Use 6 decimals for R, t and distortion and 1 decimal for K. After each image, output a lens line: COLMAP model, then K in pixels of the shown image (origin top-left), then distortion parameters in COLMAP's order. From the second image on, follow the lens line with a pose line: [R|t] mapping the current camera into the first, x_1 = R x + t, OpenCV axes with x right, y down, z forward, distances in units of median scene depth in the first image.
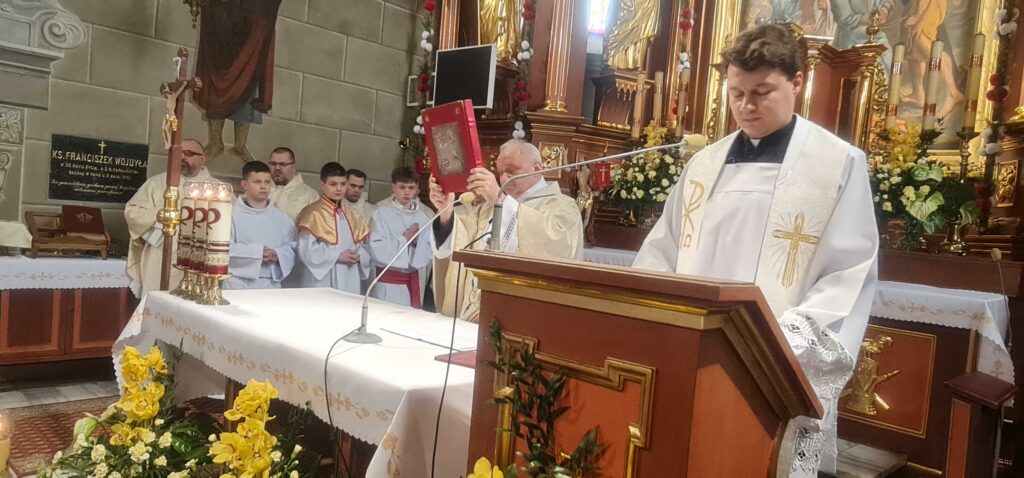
lens RADIAL K [[683.5, 0, 517.6], [0, 683.5, 247.2], [0, 0, 1]] dist [0.003642, -0.001780]
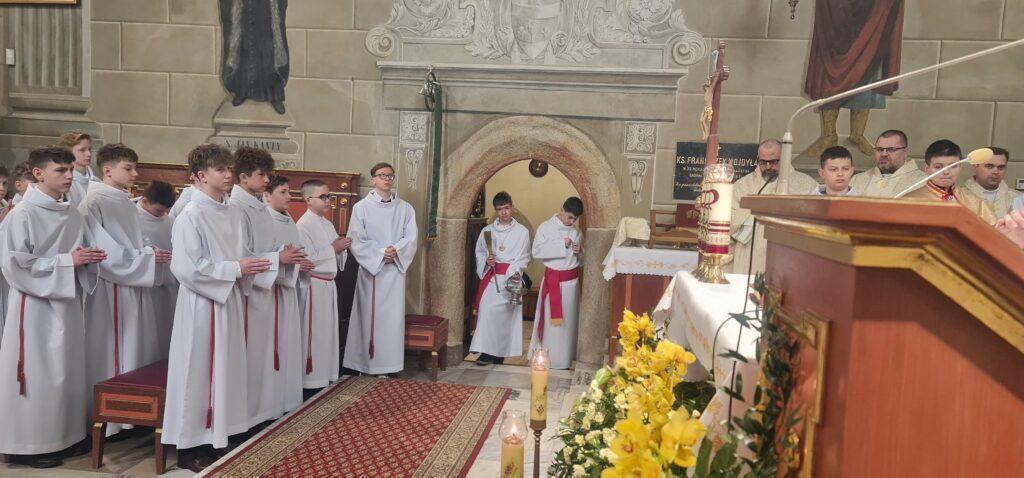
lens RADIAL K [[754.0, 0, 517.0], [0, 754.0, 242.1], [0, 0, 1]] dist [0.060494, -0.042548]
pose [[0.582301, 0.003926, -0.812964, 0.192088], [-0.032039, 0.999322, -0.018122, 0.032779], [0.812342, 0.036599, 0.582032, 0.059759]]
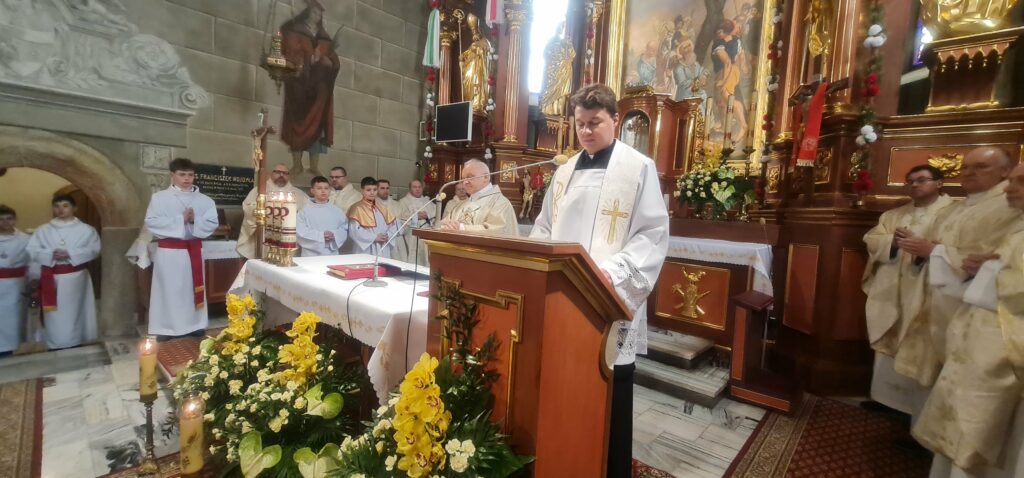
lens RADIAL K [[416.5, 0, 522.1], [0, 416.5, 236.9], [0, 0, 1]] dist [-0.006355, 0.003245]
pose [[0.998516, -0.031390, 0.044497, 0.043241], [0.030108, 0.999120, 0.029185, 0.001082], [-0.045374, -0.027802, 0.998583, -0.005130]]
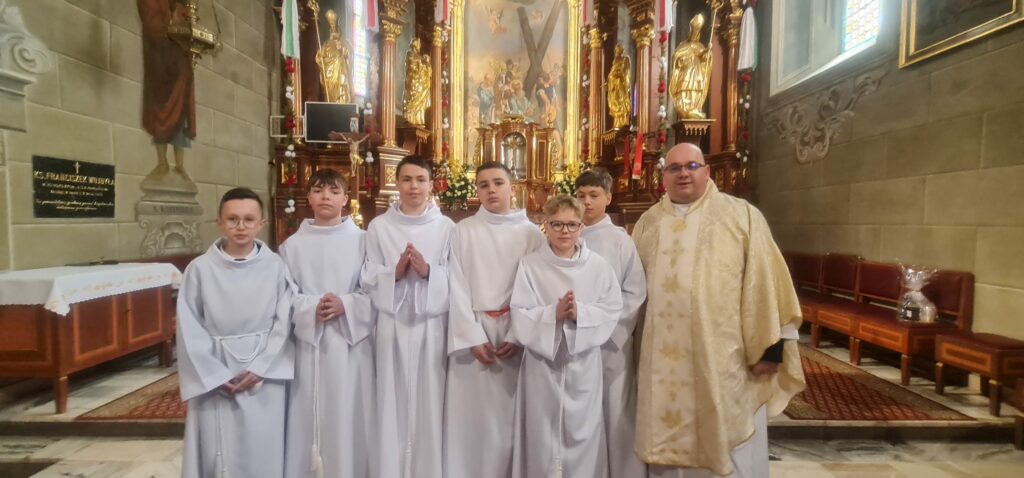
lens RADIAL K [[416.5, 0, 519.7], [0, 416.5, 232.7], [0, 0, 1]] dist [-0.006355, 0.003245]
pose [[0.720012, -0.097951, 0.687015, -0.606708], [0.079082, 0.995121, 0.059000, -0.027328], [-0.689441, 0.011850, 0.724244, 0.031446]]
